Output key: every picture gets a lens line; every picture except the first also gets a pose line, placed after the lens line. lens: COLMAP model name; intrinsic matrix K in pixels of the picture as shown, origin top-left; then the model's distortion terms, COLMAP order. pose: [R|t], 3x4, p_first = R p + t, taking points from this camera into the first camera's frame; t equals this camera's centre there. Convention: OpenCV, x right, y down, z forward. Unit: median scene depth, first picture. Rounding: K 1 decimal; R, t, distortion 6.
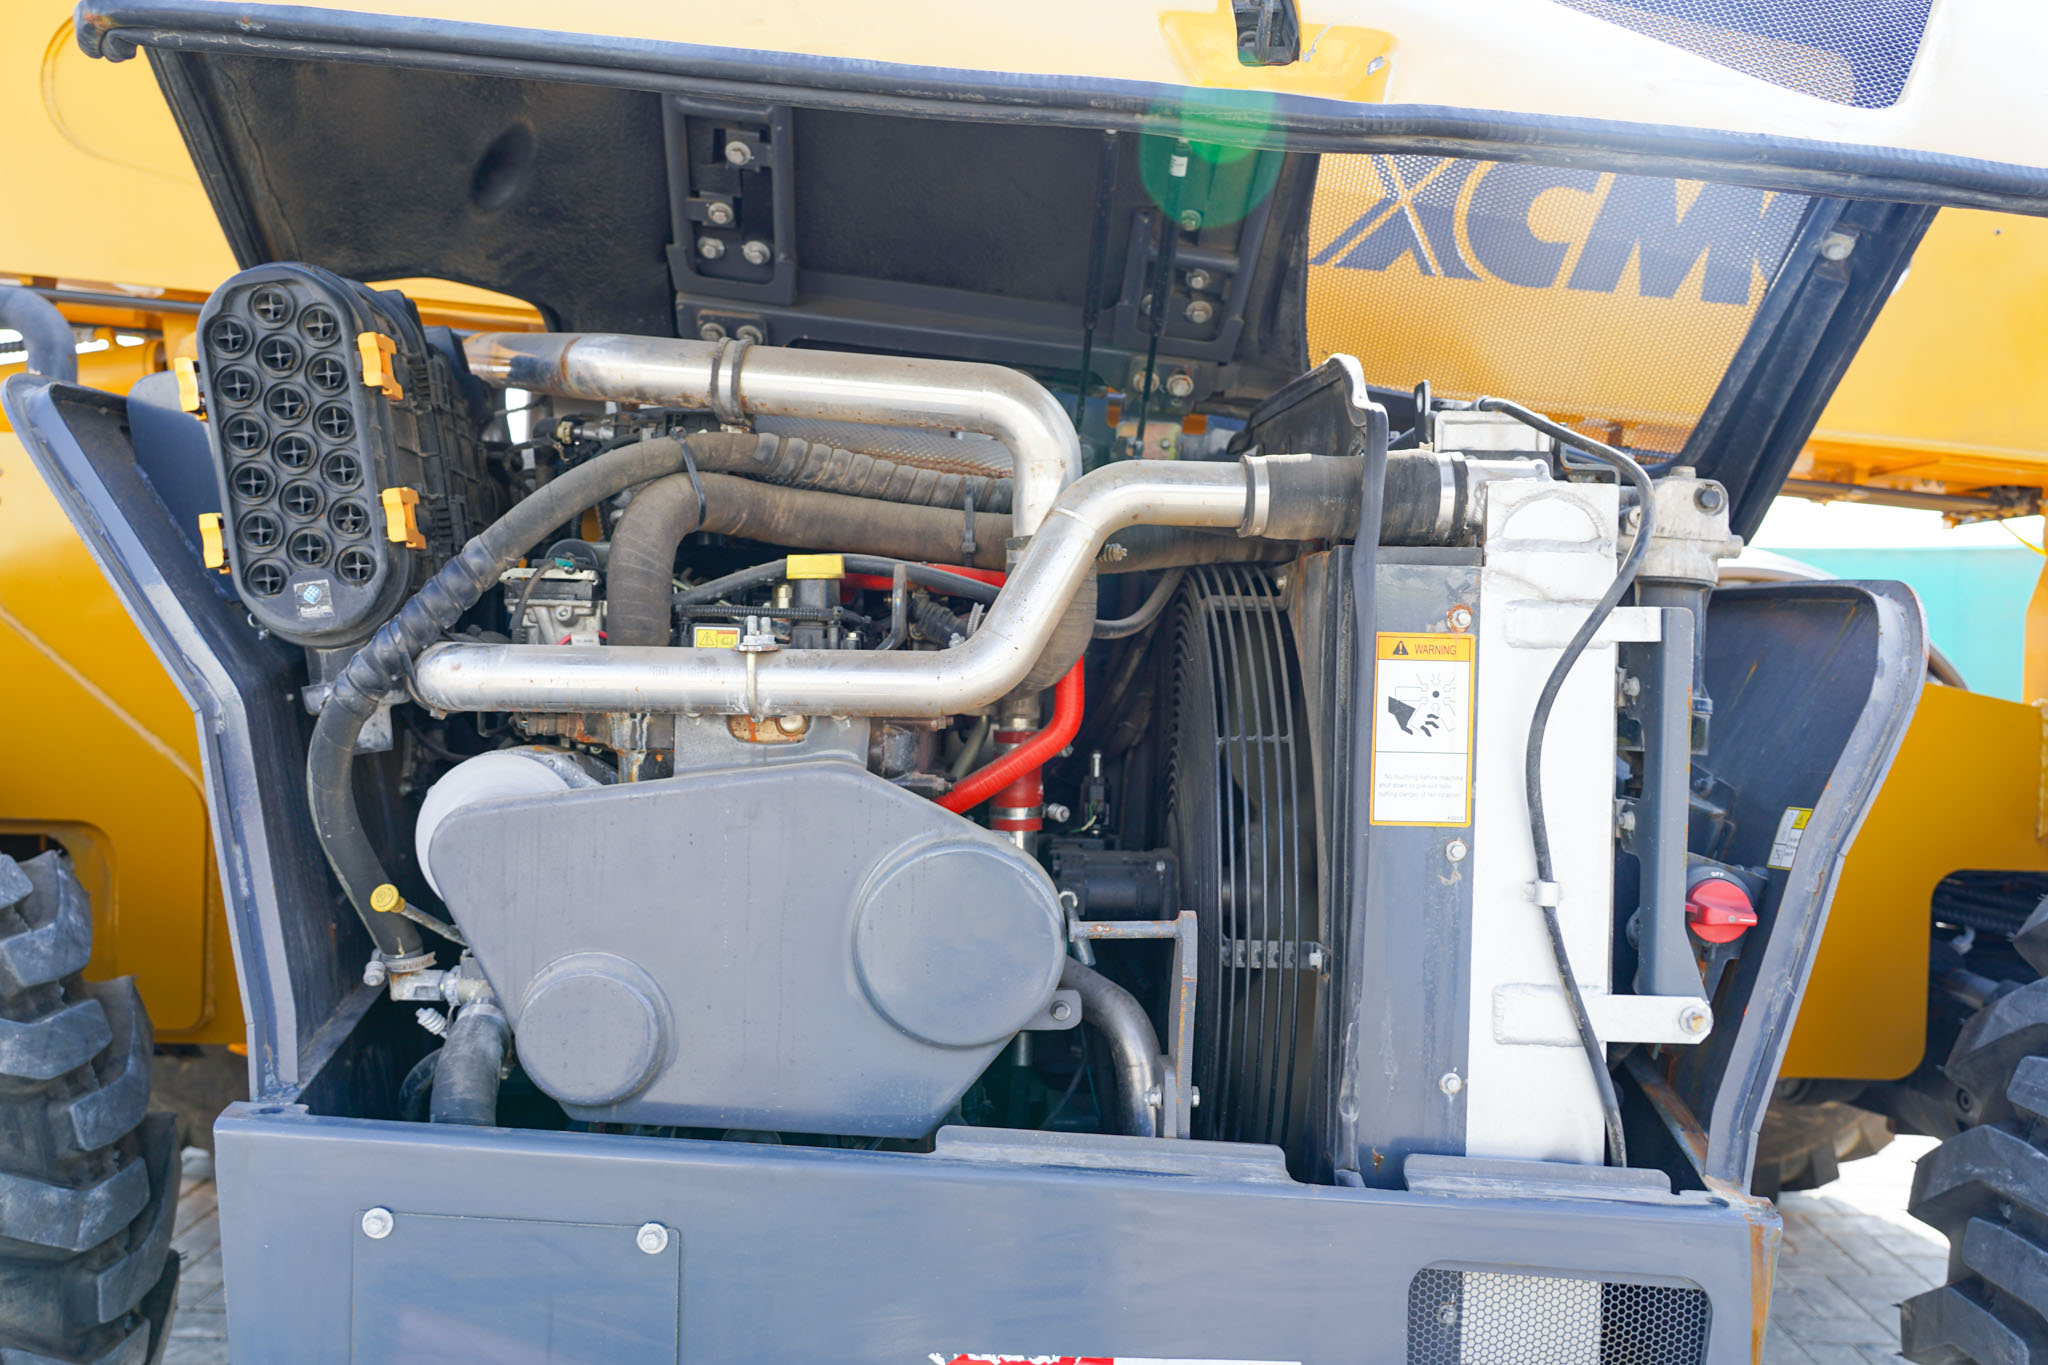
lens RADIAL K [[1531.2, 0, 1022.2], [0, 1531.2, 663.9], [0, 0, 1]] dist [0.002472, 0.003695]
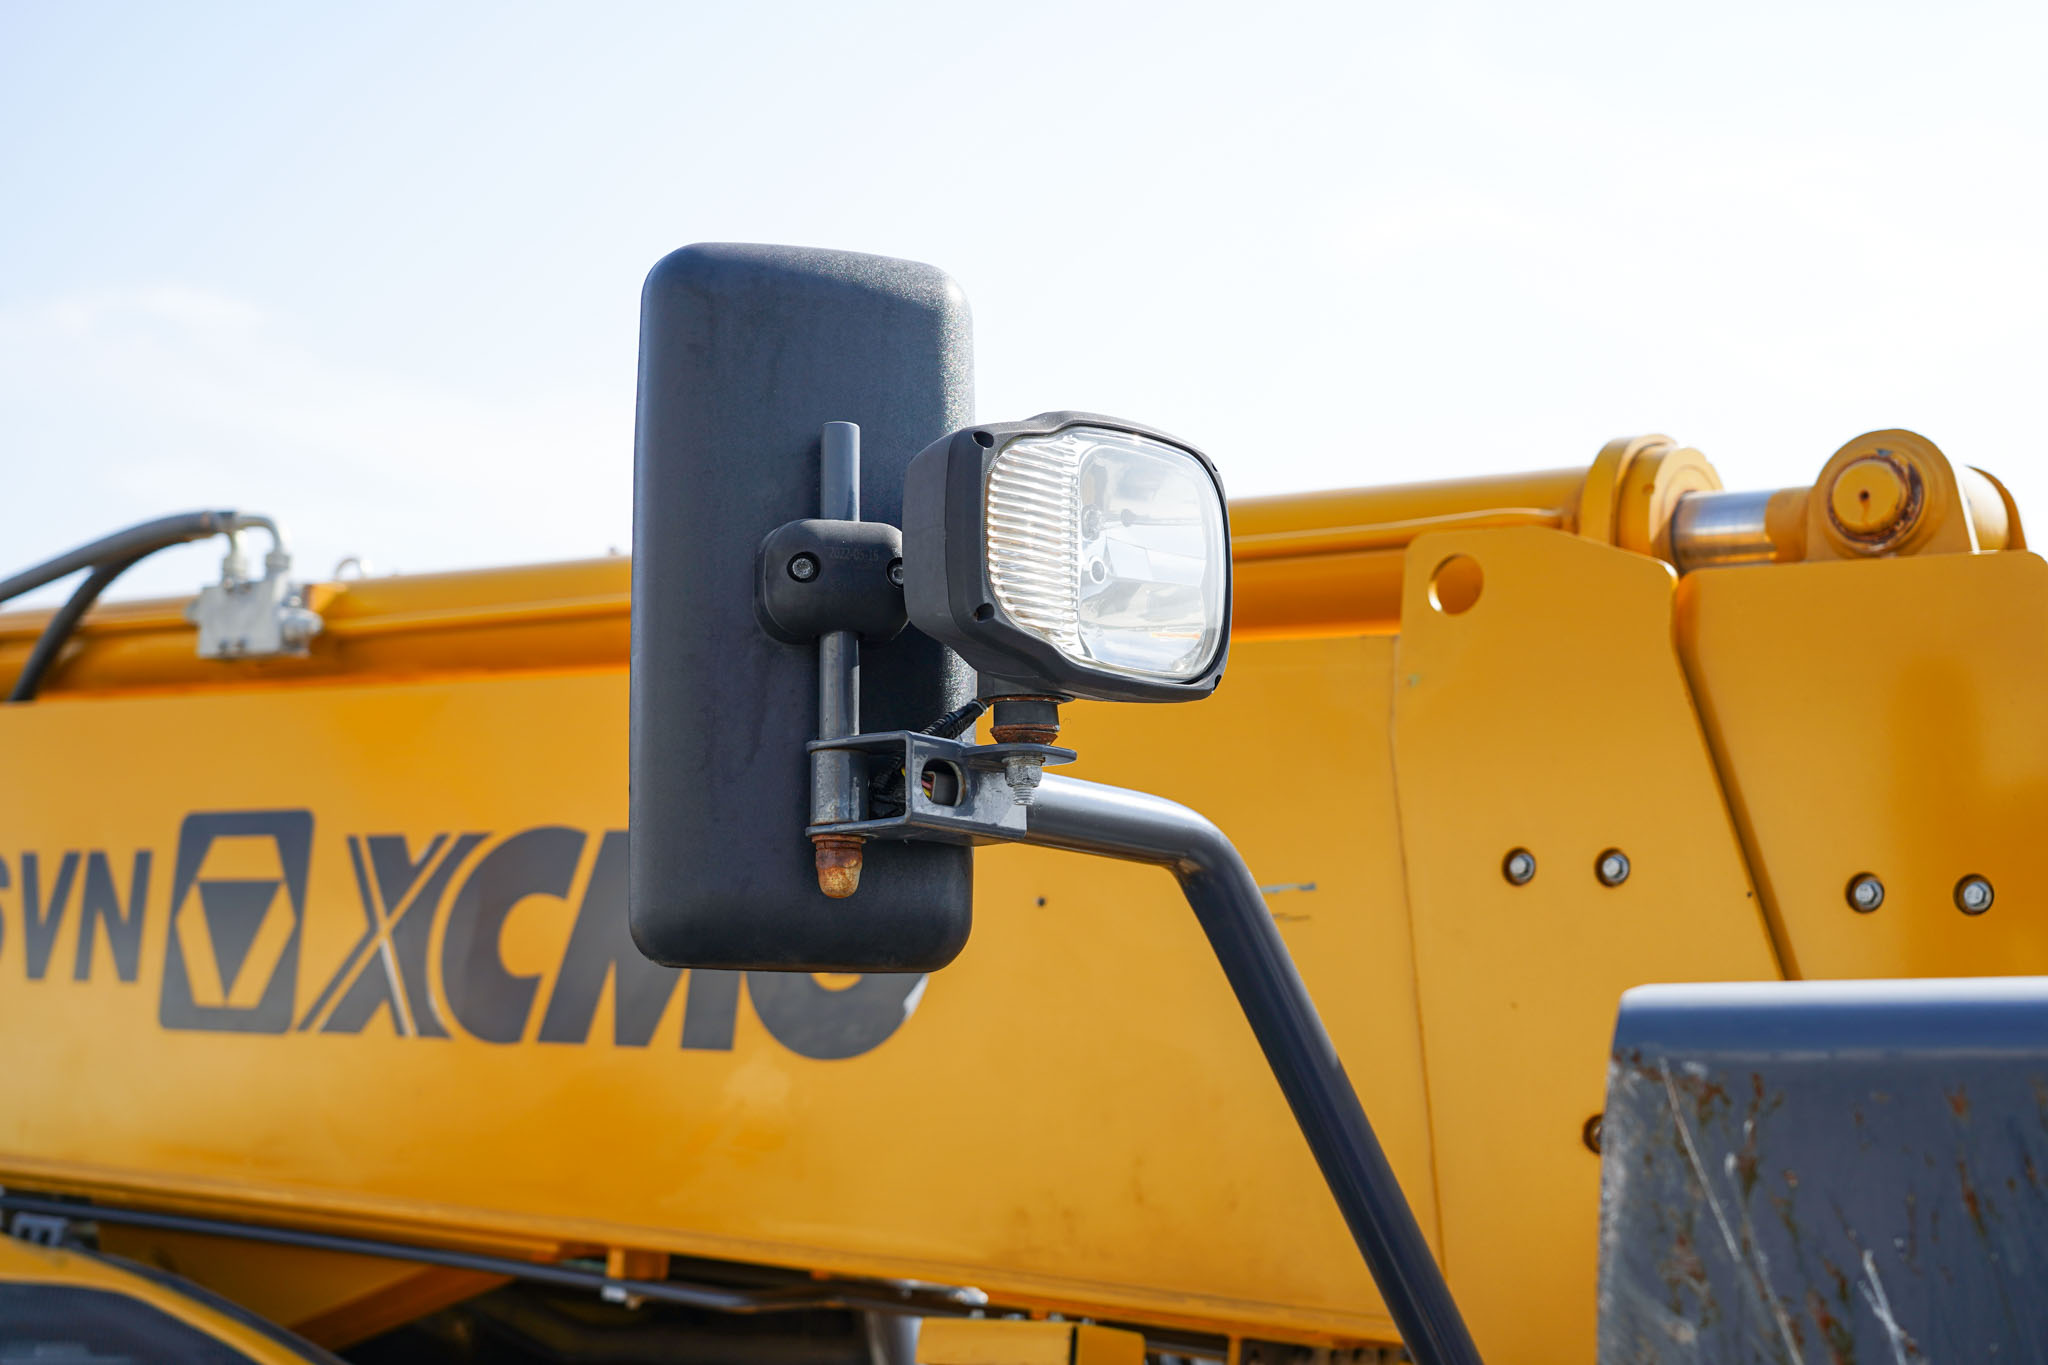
lens RADIAL K [[2997.5, 0, 1024.0], [0, 2997.5, 682.5], [0, 0, 1]] dist [0.026741, 0.074186]
pose [[0.762745, -0.133986, -0.632667, 2.182861], [-0.001364, 0.977967, -0.208757, -0.198631], [0.646698, 0.160091, 0.745757, 0.208422]]
